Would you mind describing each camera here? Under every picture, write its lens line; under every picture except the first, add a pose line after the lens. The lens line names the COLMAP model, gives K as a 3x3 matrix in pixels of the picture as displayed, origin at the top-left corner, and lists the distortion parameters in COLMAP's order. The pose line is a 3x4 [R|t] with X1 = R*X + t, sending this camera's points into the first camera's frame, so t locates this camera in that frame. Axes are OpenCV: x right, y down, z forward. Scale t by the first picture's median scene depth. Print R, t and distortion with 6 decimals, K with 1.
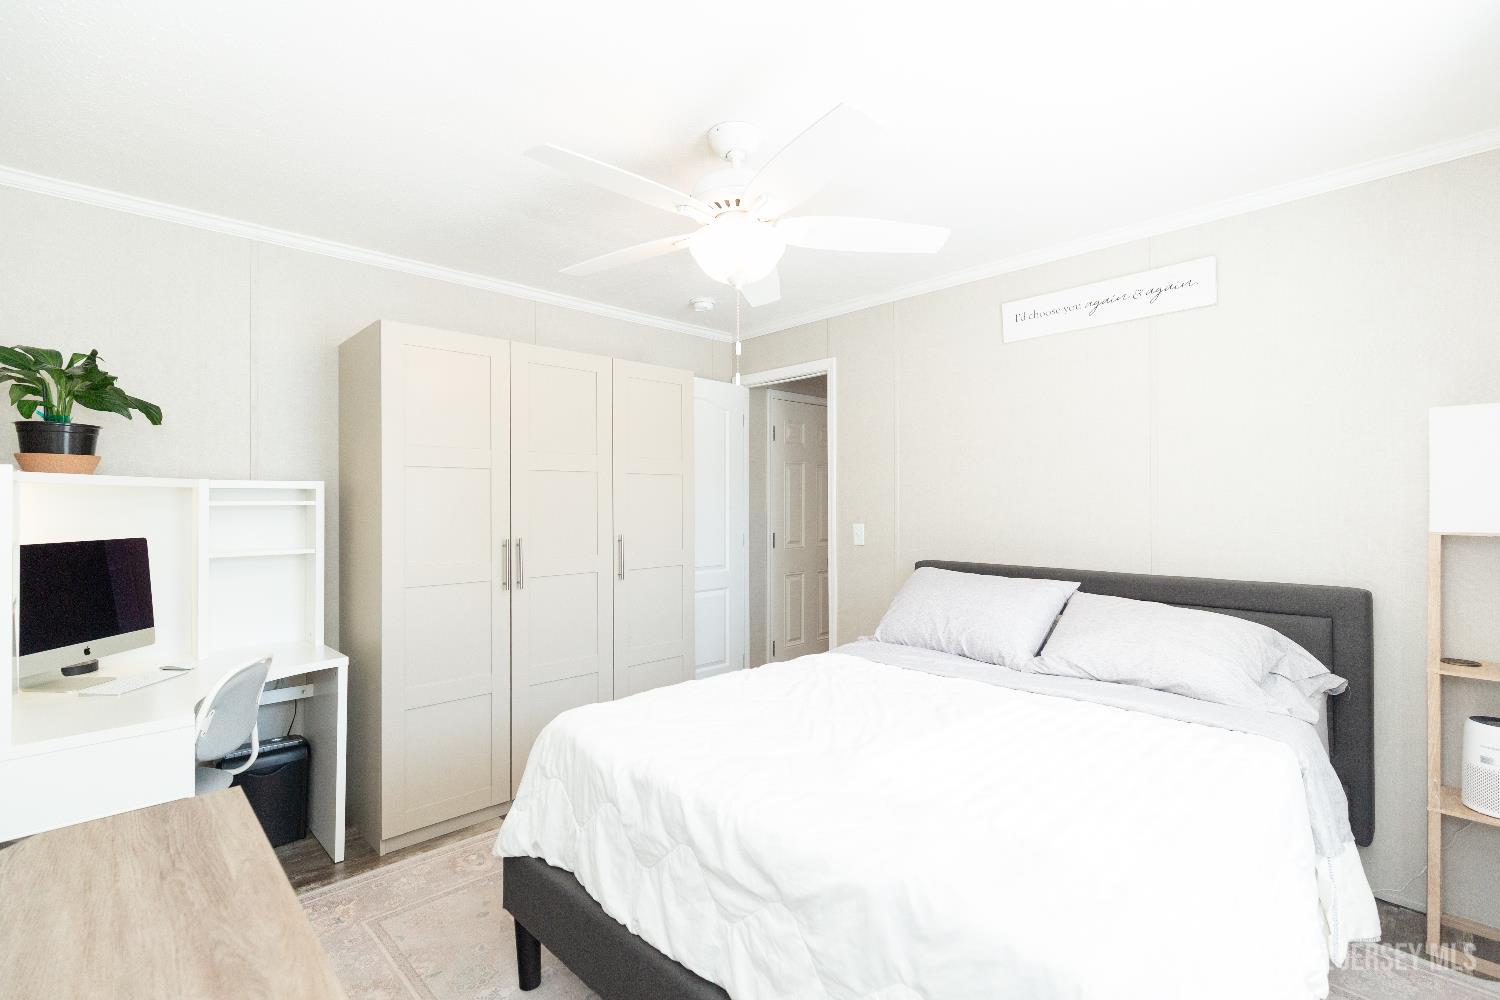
lens RADIAL K [[687.8, 0, 753.5], [0, 687.8, 501.9], [0, 0, 1]] dist [0.004375, -0.000895]
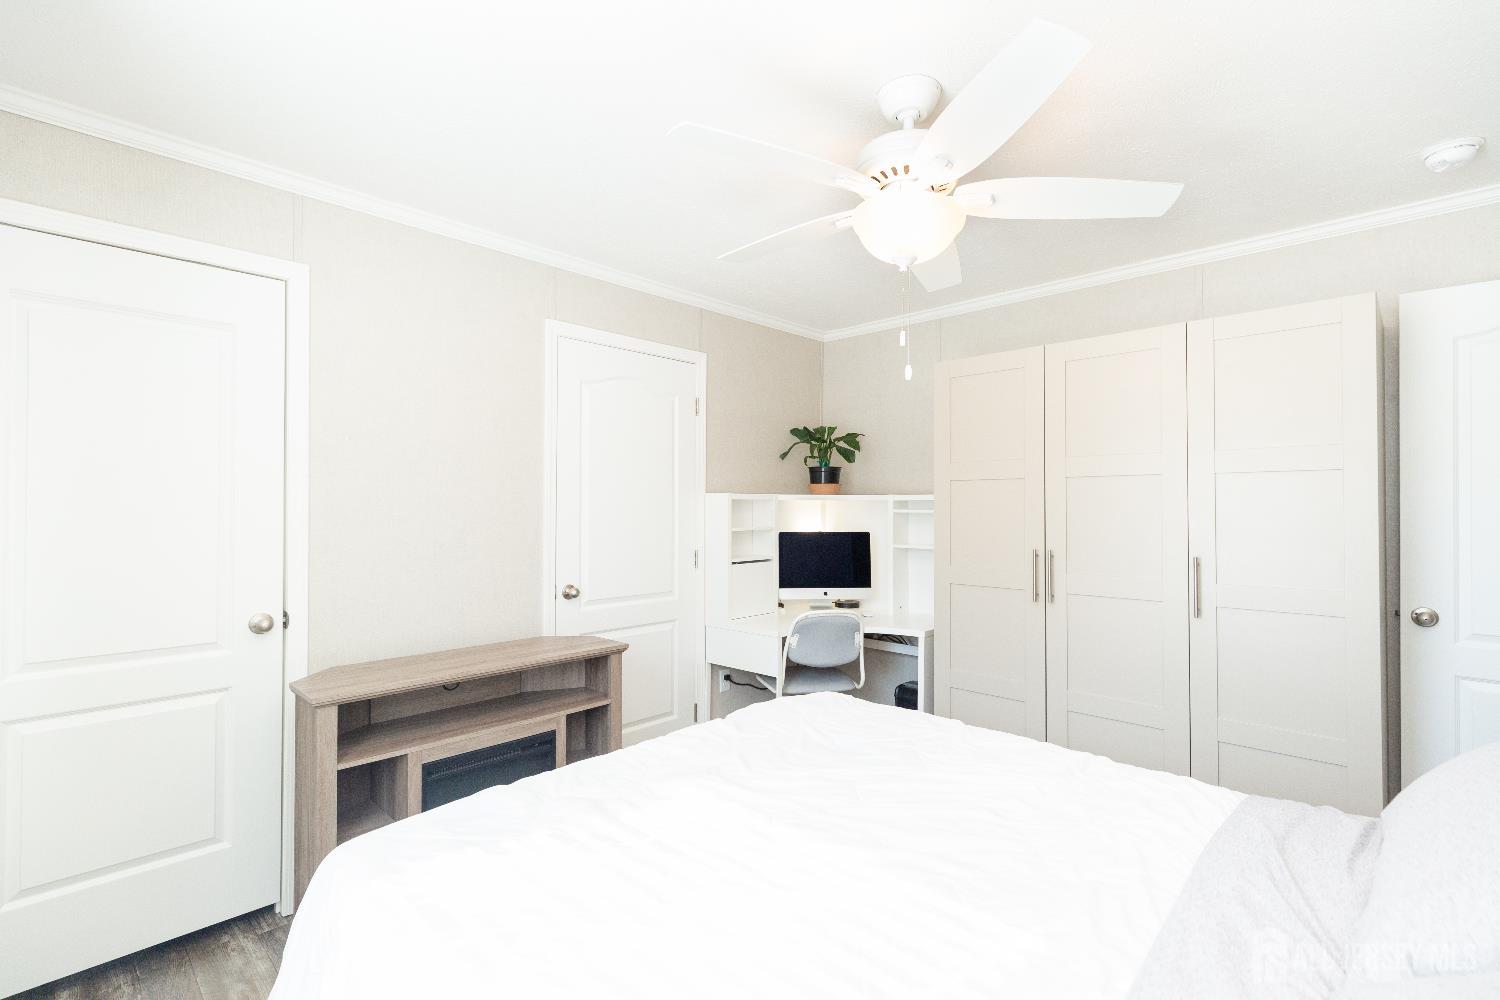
lens RADIAL K [[687.8, 0, 750.7], [0, 687.8, 498.9], [0, 0, 1]] dist [0.004375, -0.000895]
pose [[0.015987, -0.009650, -0.999826, 0.726199], [0.003524, 0.999948, -0.009595, -0.011824], [0.999866, -0.003370, 0.016021, 0.695420]]
